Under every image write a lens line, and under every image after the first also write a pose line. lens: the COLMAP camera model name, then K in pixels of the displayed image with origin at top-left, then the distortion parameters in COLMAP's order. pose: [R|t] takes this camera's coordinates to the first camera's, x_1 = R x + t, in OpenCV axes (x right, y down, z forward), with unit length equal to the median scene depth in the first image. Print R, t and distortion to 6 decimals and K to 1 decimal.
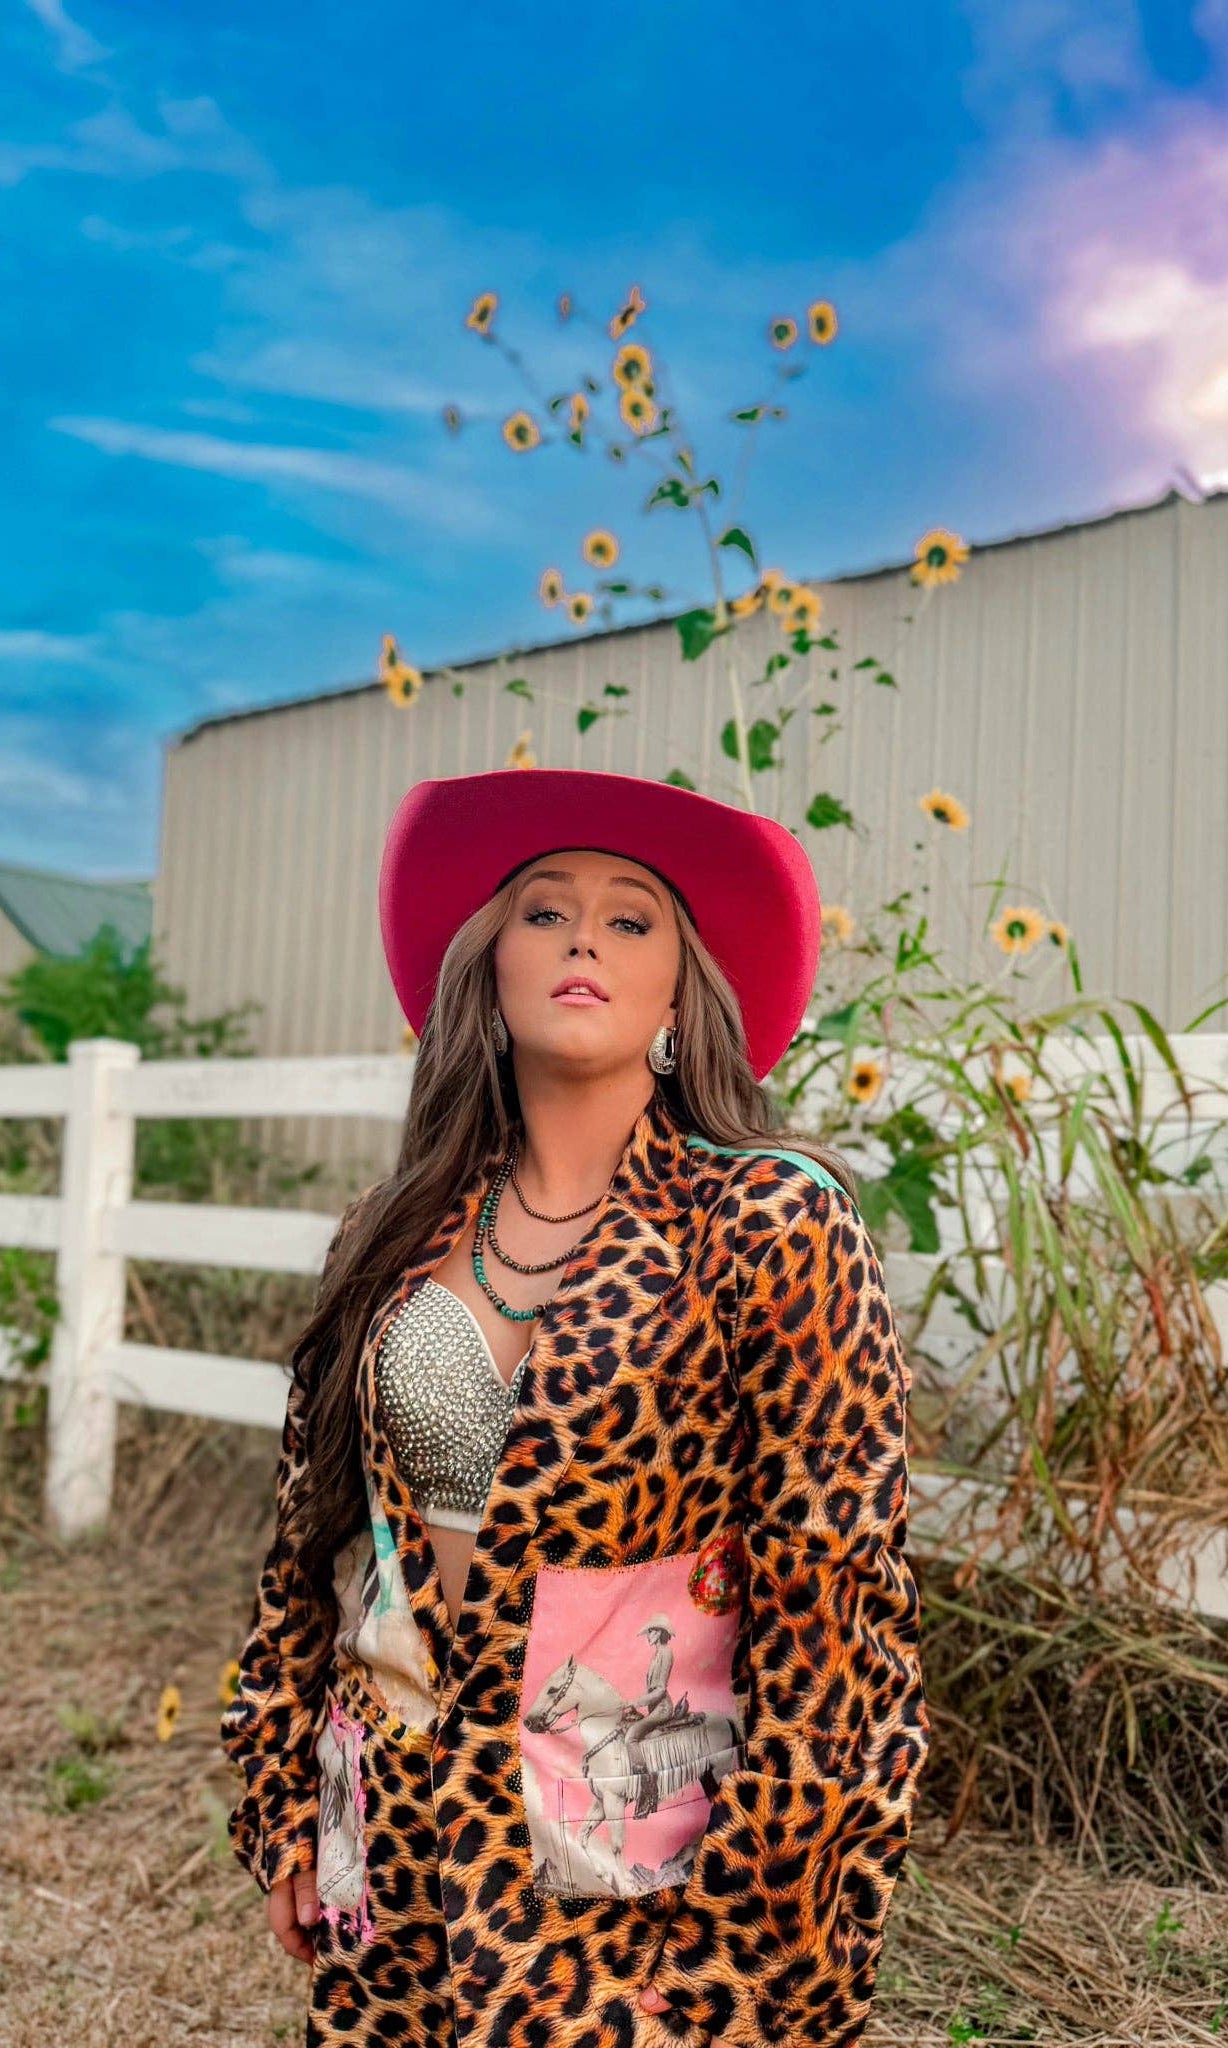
lens RADIAL K [[1570.0, 0, 600.4], [0, 1570.0, 1048.7], [0, 0, 1]] dist [-0.001397, -0.001083]
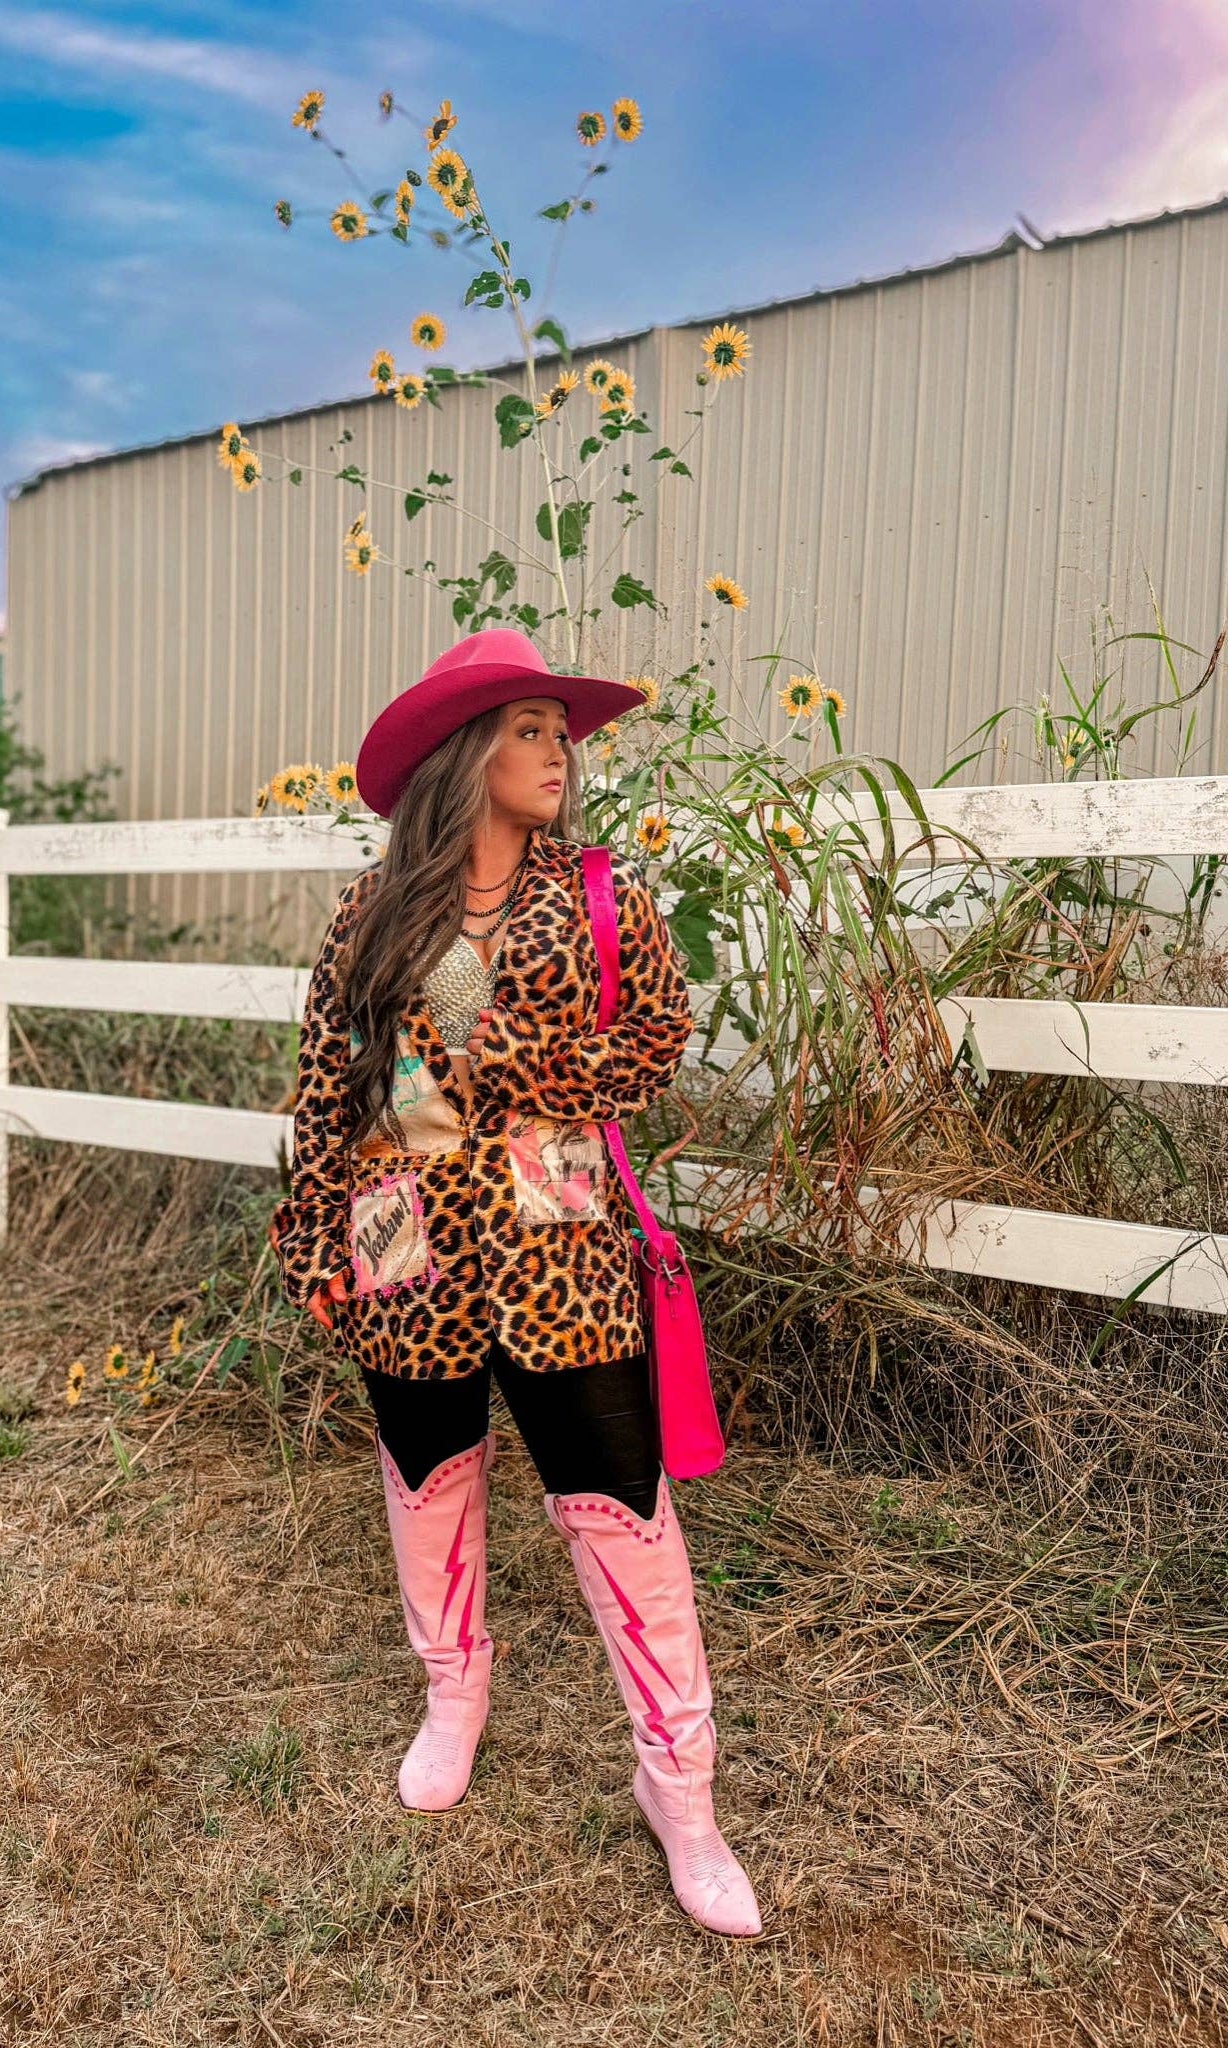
lens RADIAL K [[1574.3, 0, 532.0], [0, 1574.3, 1013.4], [0, 0, 1]] dist [0.122808, -0.242650]
pose [[0.999152, -0.017307, 0.037353, 0.028979], [0.012350, 0.991561, 0.129053, 0.001389], [-0.039272, -0.128482, 0.990934, -0.178365]]
